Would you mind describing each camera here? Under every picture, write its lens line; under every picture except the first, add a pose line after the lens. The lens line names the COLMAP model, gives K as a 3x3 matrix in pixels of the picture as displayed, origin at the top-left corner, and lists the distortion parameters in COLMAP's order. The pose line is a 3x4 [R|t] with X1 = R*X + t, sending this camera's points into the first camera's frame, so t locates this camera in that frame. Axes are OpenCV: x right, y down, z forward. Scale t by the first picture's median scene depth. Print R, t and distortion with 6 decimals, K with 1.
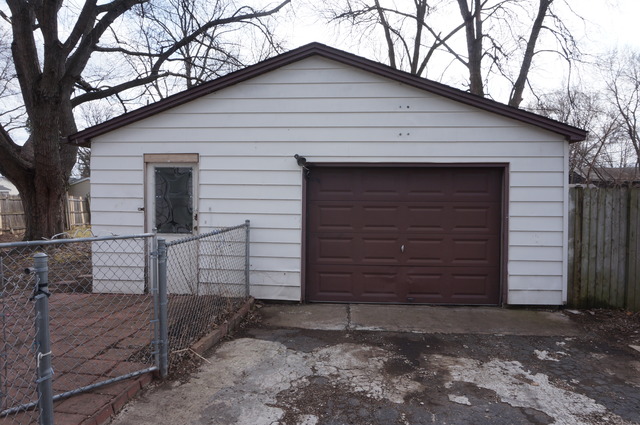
lens RADIAL K [[444.1, 0, 319.5], [0, 444.1, 212.7], [0, 0, 1]] dist [-0.033593, 0.001561]
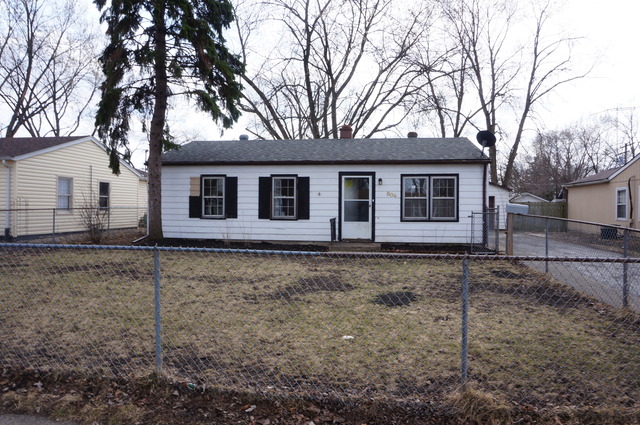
lens RADIAL K [[444.1, 0, 322.6], [0, 444.1, 212.7], [0, 0, 1]] dist [-0.033593, 0.001561]
pose [[0.999079, -0.003362, -0.042778, -1.008078], [0.002490, 0.999789, -0.020409, 0.132218], [0.042837, 0.020284, 0.998876, -3.287339]]
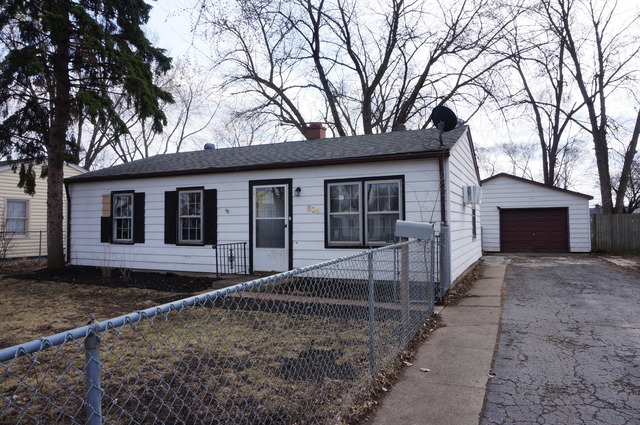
lens RADIAL K [[444.1, 0, 319.9], [0, 444.1, 211.5], [0, 0, 1]] dist [-0.033593, 0.001561]
pose [[0.943856, -0.027536, -0.329207, -0.215817], [0.007464, 0.998043, -0.062079, 0.101082], [0.330272, 0.056136, 0.942215, -2.518063]]
